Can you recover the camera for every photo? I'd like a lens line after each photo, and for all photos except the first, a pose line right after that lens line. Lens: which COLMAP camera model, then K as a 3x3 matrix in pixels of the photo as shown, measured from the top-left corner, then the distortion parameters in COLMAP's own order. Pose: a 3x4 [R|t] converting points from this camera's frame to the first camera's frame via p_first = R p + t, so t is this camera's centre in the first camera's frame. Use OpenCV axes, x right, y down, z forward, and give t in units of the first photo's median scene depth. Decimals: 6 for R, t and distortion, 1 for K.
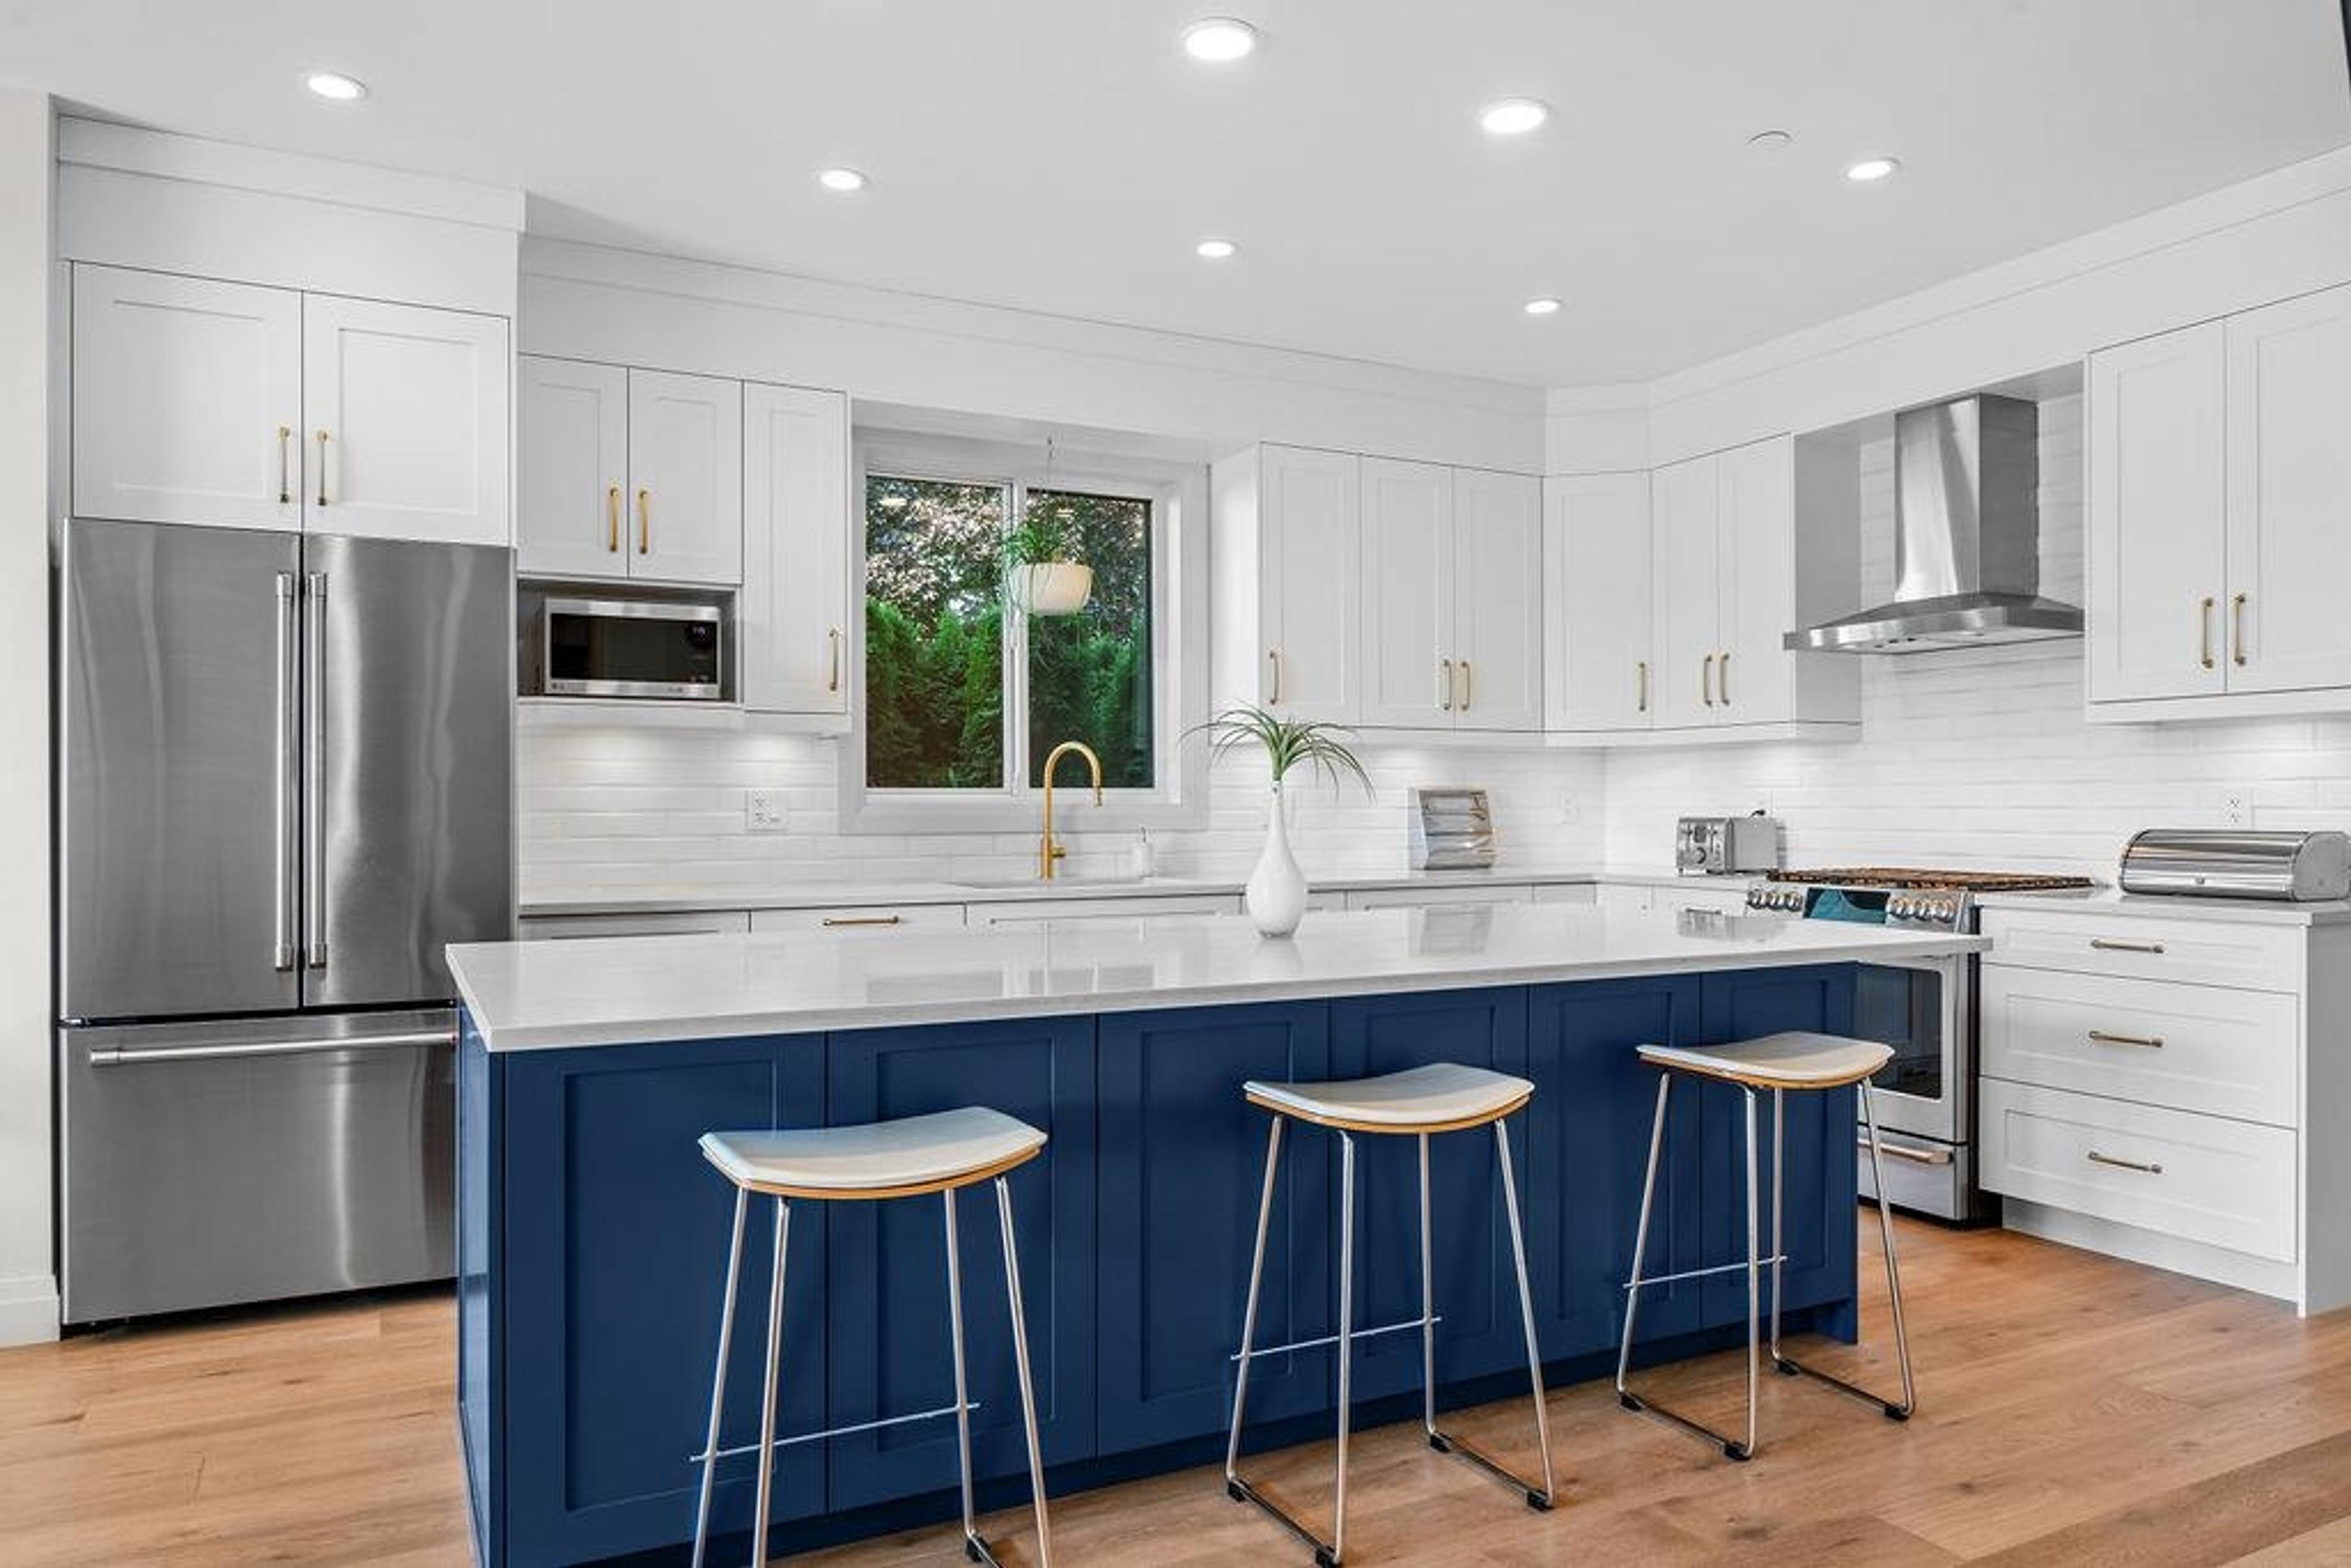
lens RADIAL K [[1555.5, 0, 1164.9], [0, 1555.5, 800.6], [0, 0, 1]] dist [-0.009944, -0.003914]
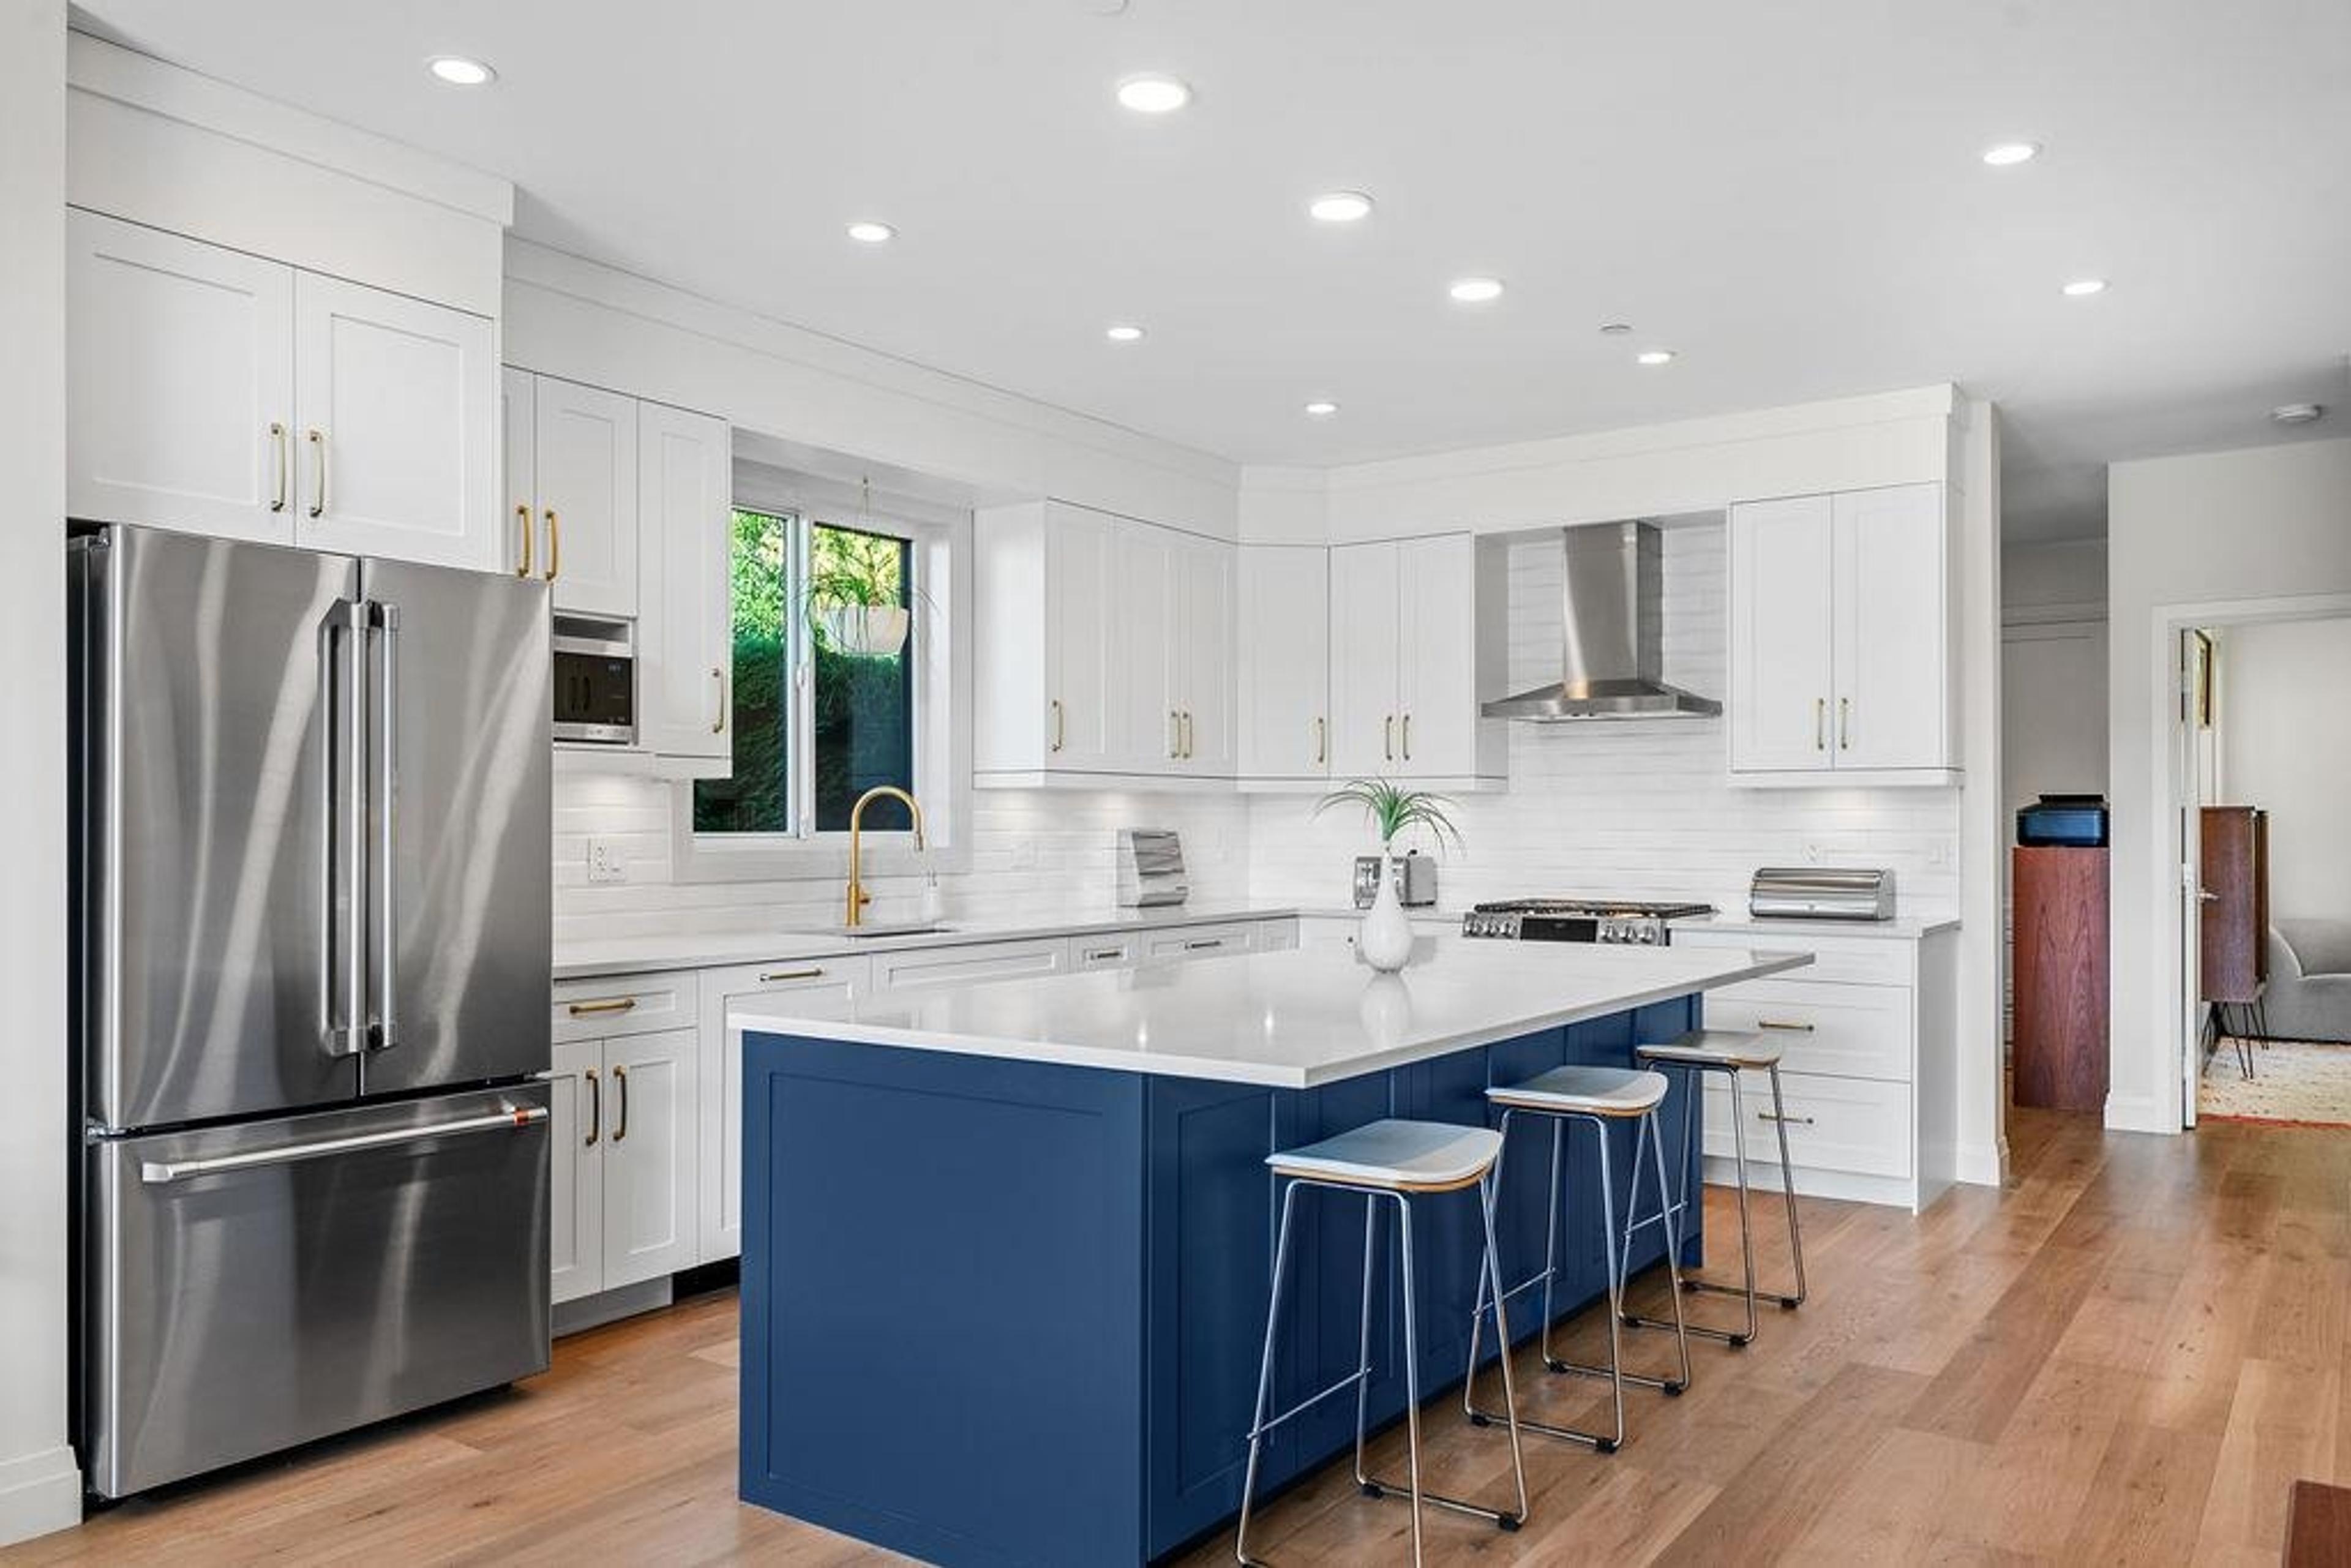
lens RADIAL K [[1727.6, 0, 1166.9], [0, 1727.6, 806.4], [0, 0, 1]] dist [-0.001404, -0.006307]
pose [[0.883463, 0.007016, 0.468447, -0.480355], [-0.003490, 0.999959, -0.008393, -0.018964], [-0.468487, 0.005780, 0.883451, -0.060373]]
